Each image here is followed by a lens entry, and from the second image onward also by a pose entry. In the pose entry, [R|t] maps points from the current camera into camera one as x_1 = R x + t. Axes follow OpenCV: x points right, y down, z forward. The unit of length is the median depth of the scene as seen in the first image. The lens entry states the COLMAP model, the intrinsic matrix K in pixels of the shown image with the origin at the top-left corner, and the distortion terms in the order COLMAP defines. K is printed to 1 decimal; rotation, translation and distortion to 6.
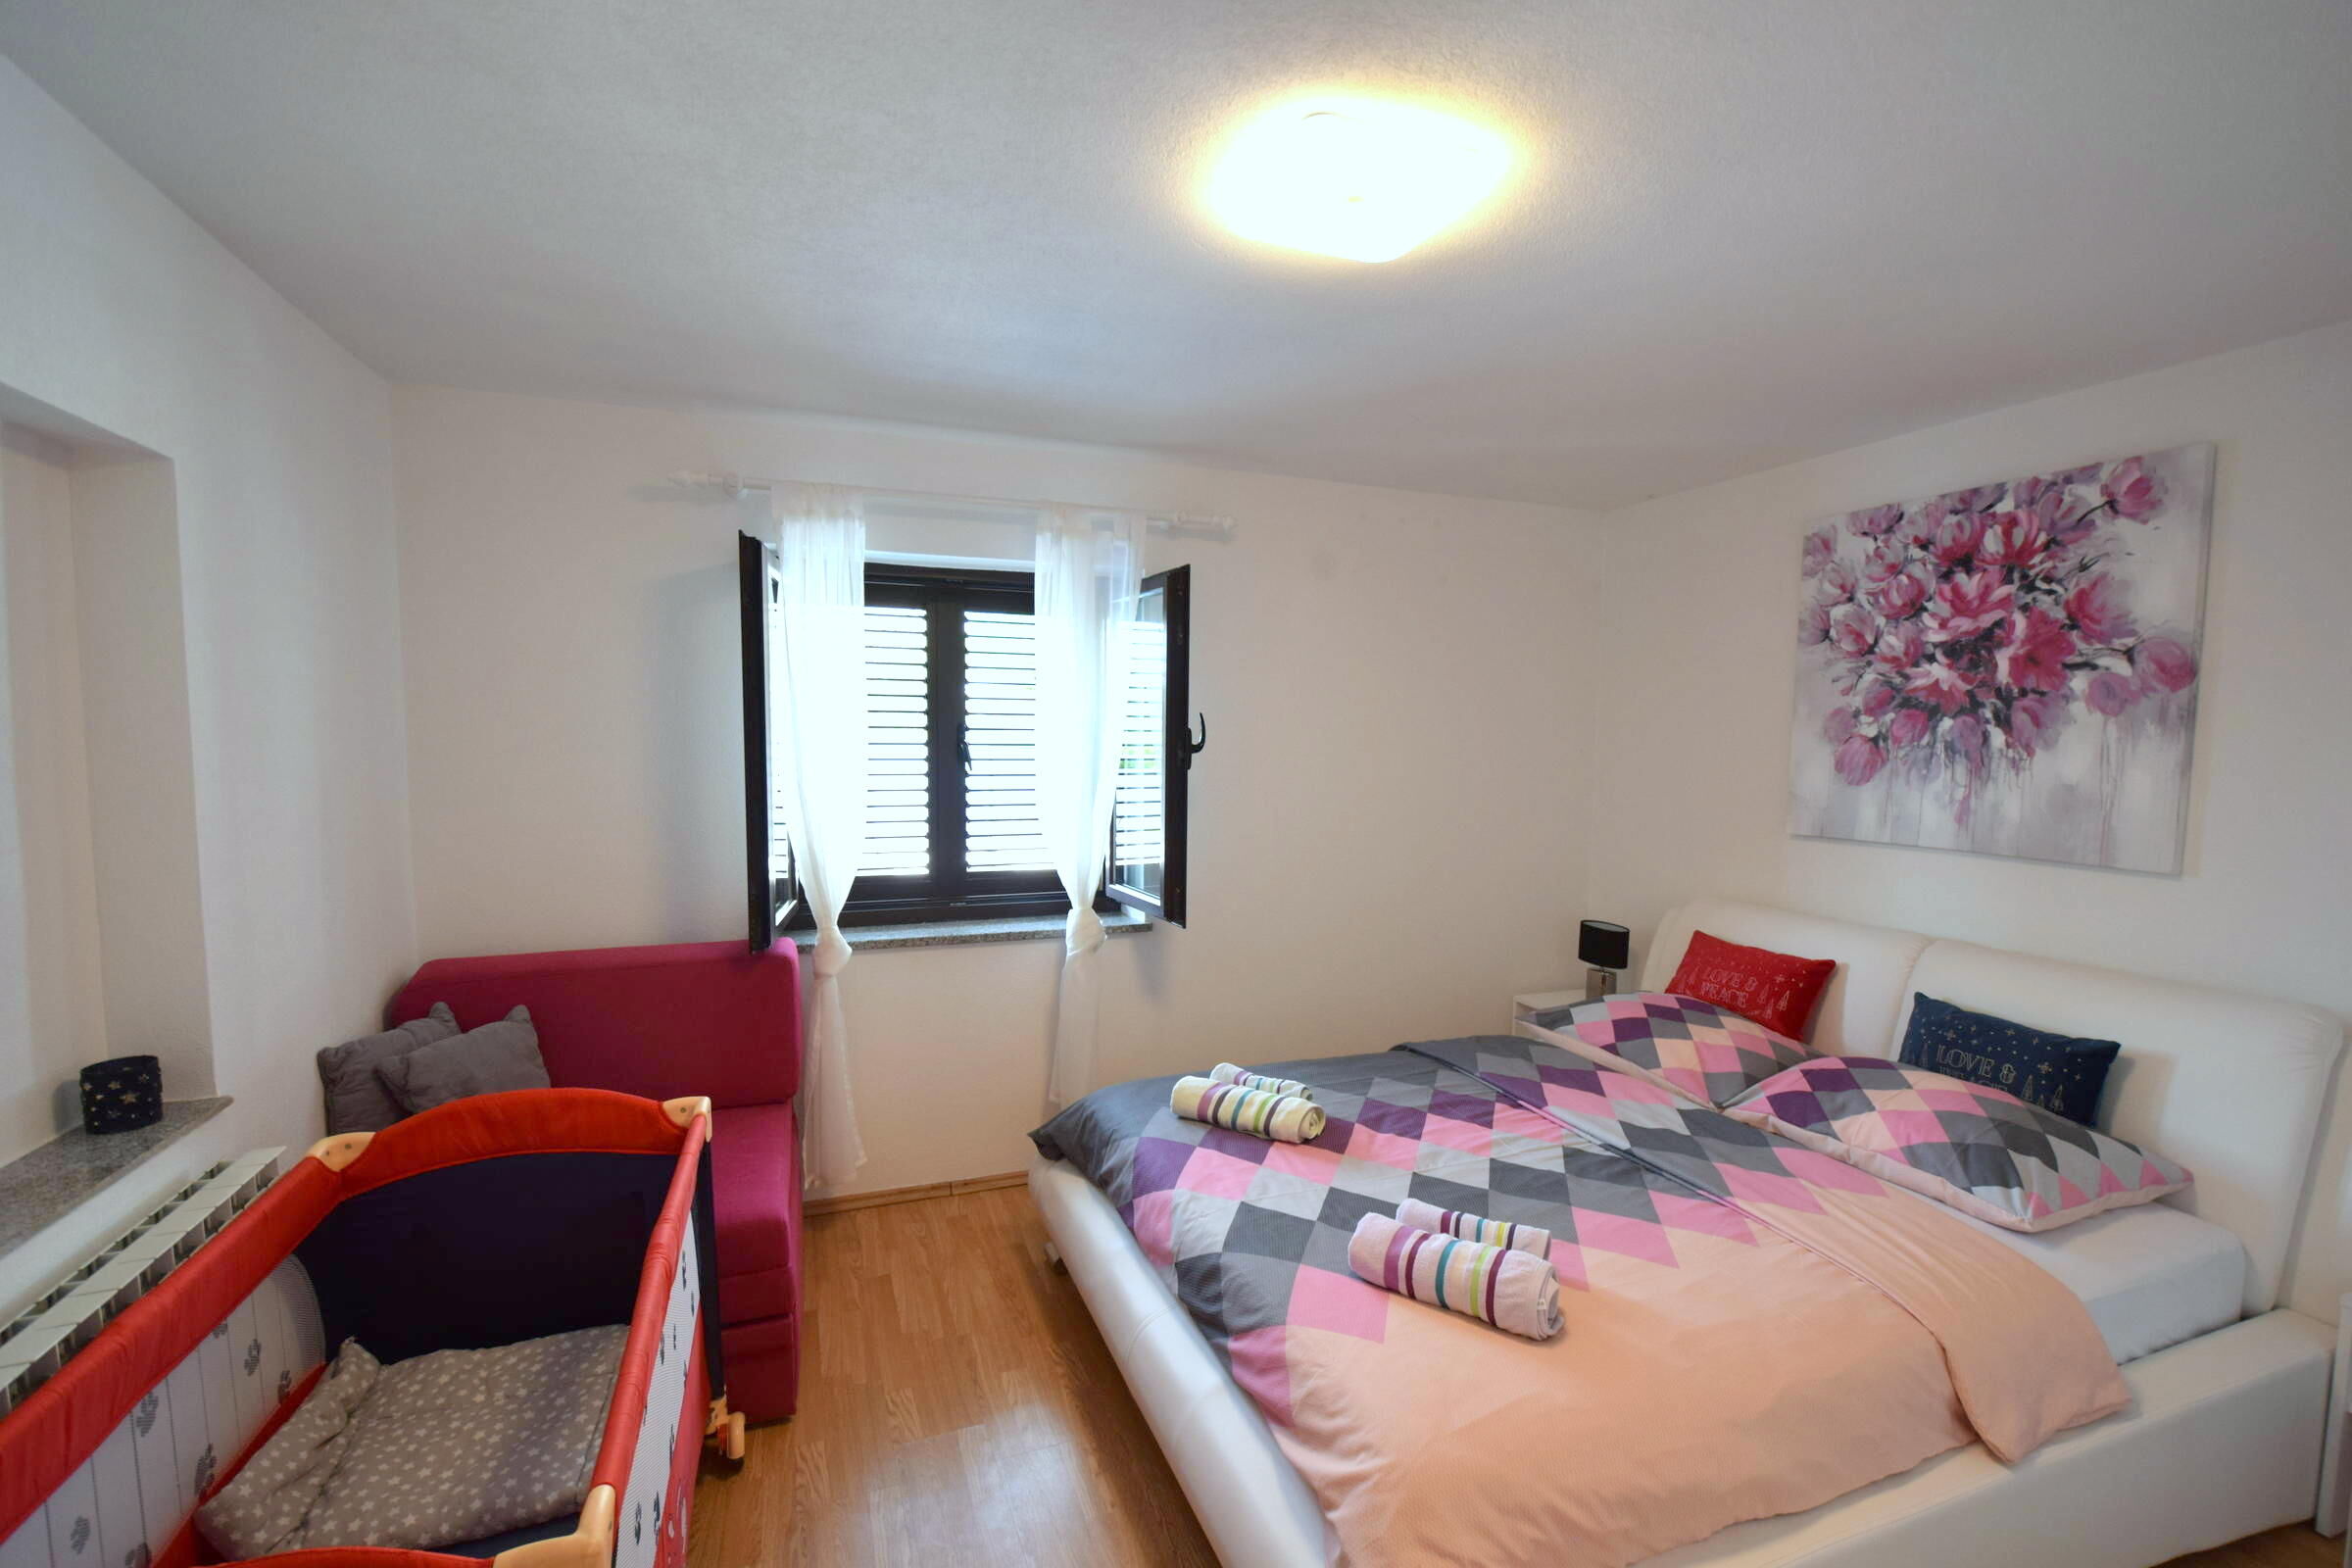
lens RADIAL K [[1020.8, 0, 1184.4], [0, 1020.8, 800.5], [0, 0, 1]] dist [0.002243, -0.003974]
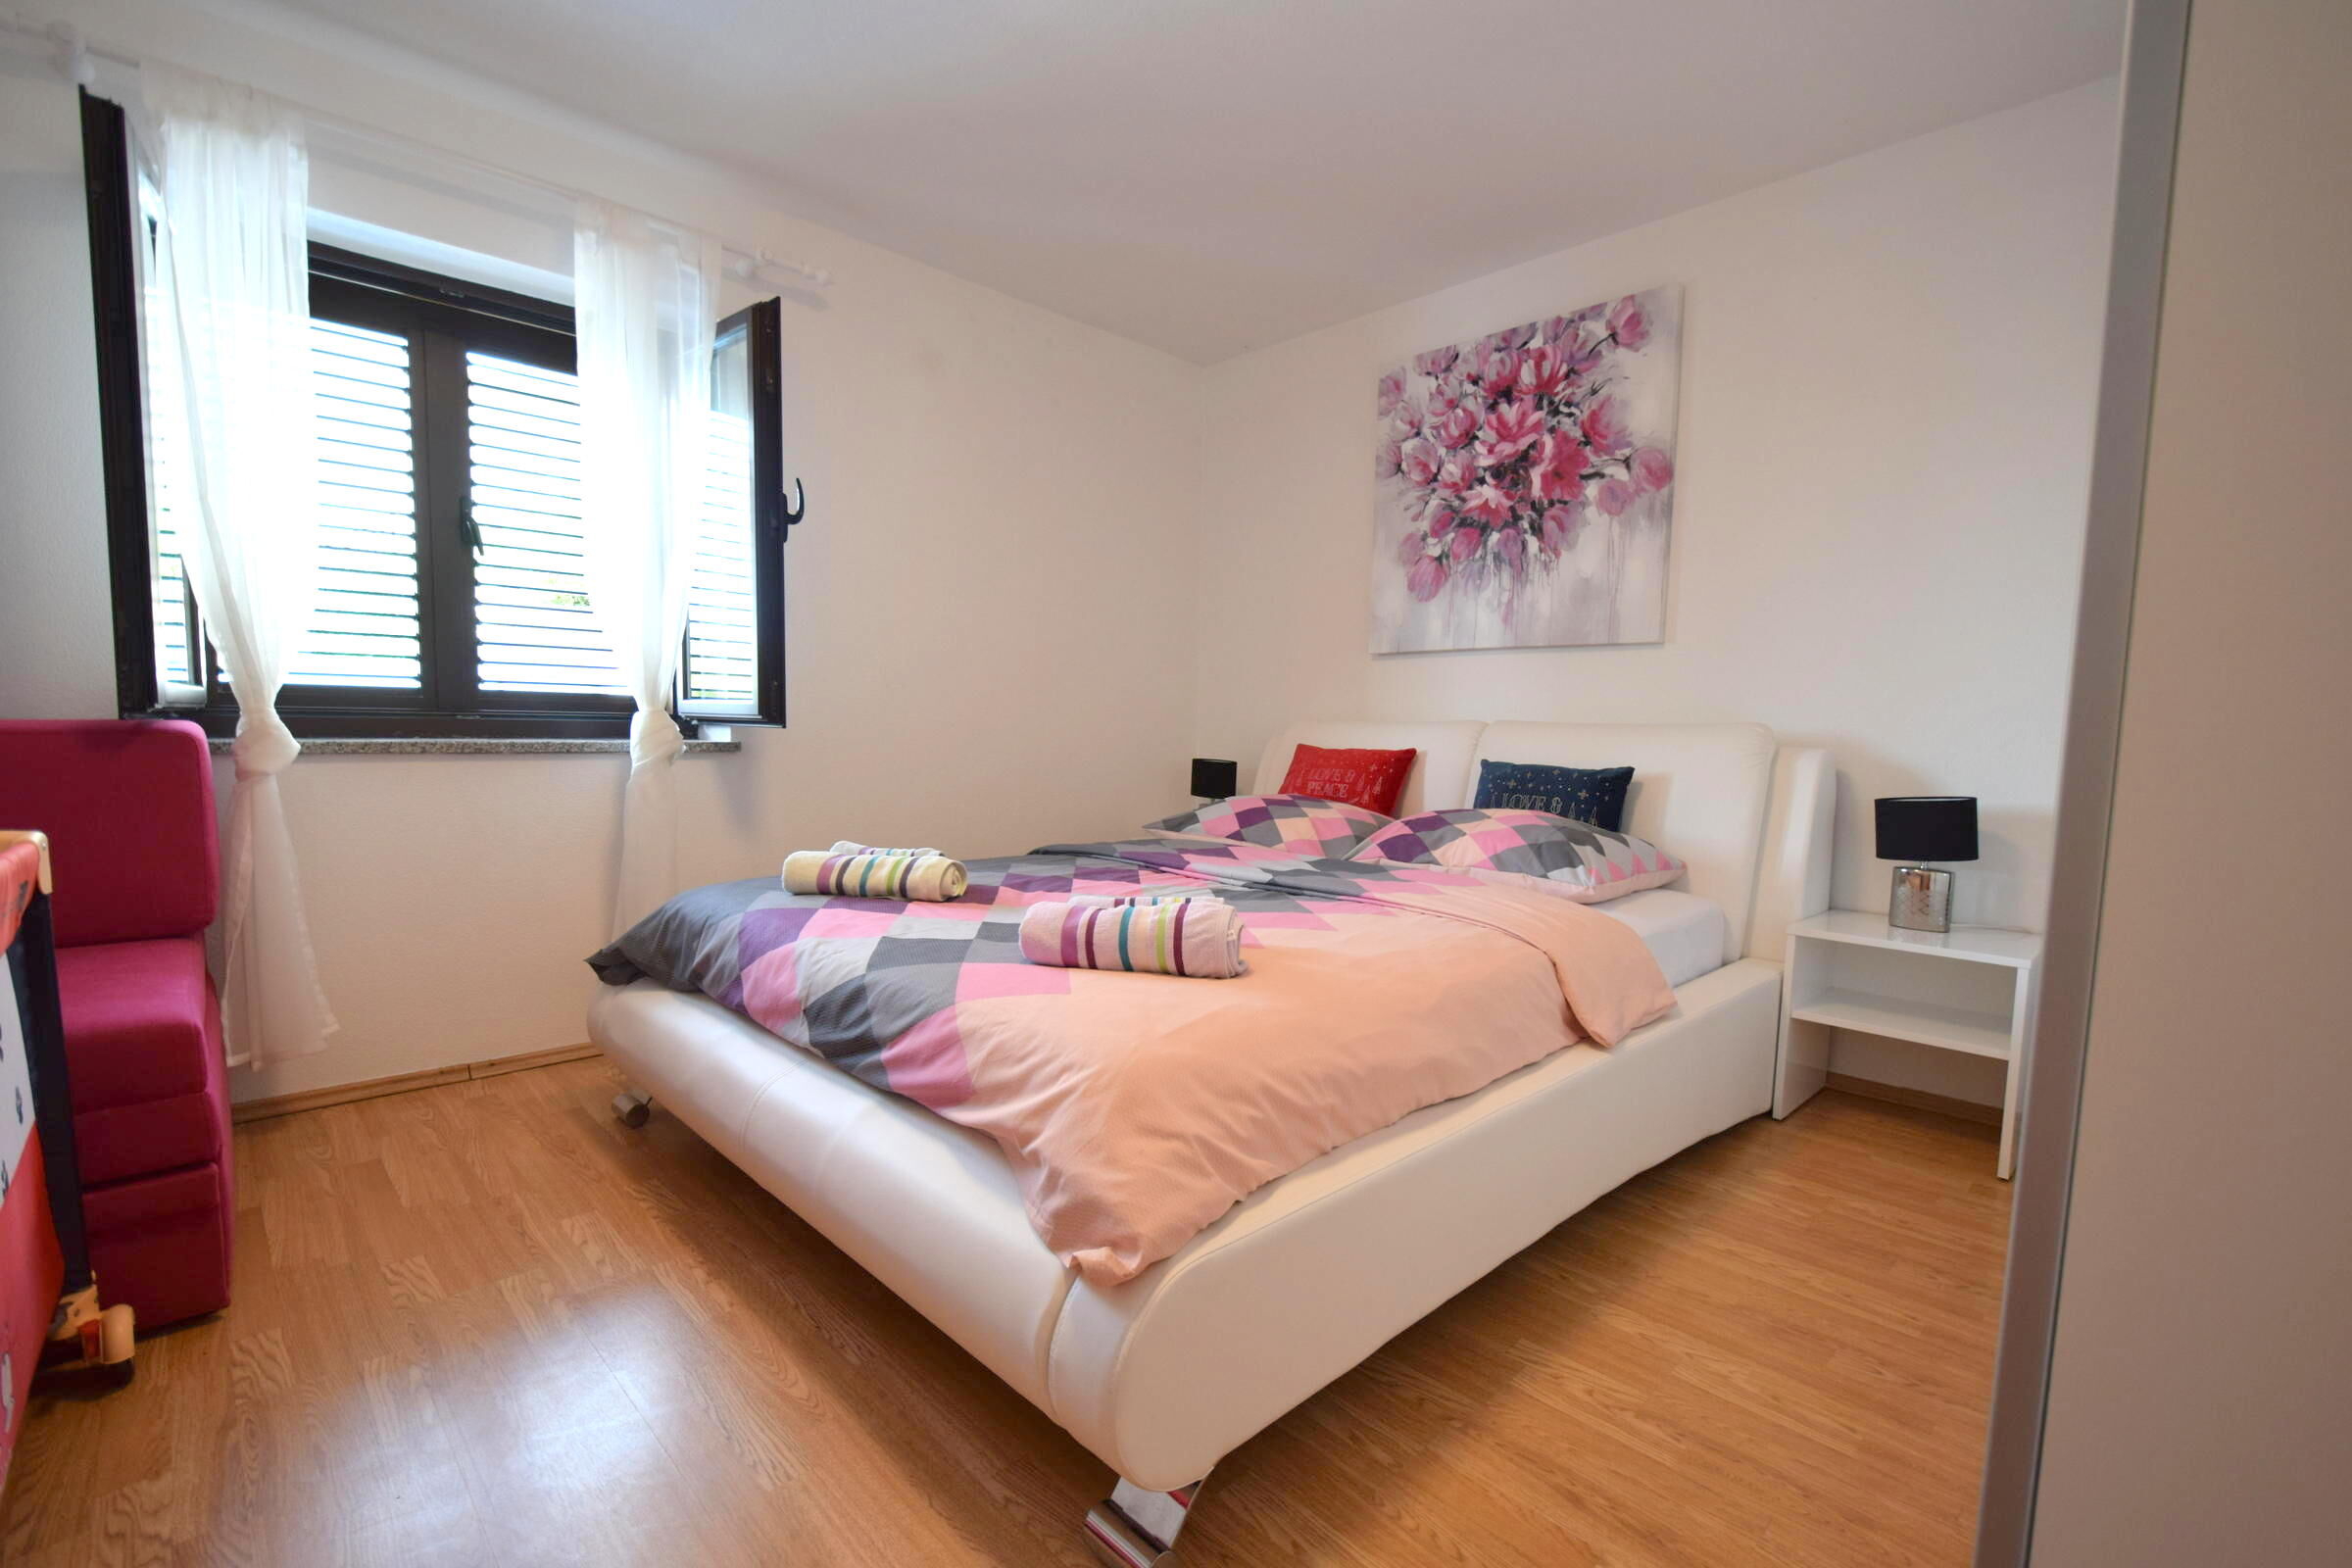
lens RADIAL K [[1020.8, 0, 1172.7], [0, 1020.8, 814.7], [0, 0, 1]] dist [0.002243, -0.003974]
pose [[0.920987, -0.024364, 0.388831, -0.039520], [0.020368, 0.999689, 0.014396, 0.220401], [-0.389061, -0.005338, 0.921197, 0.088739]]
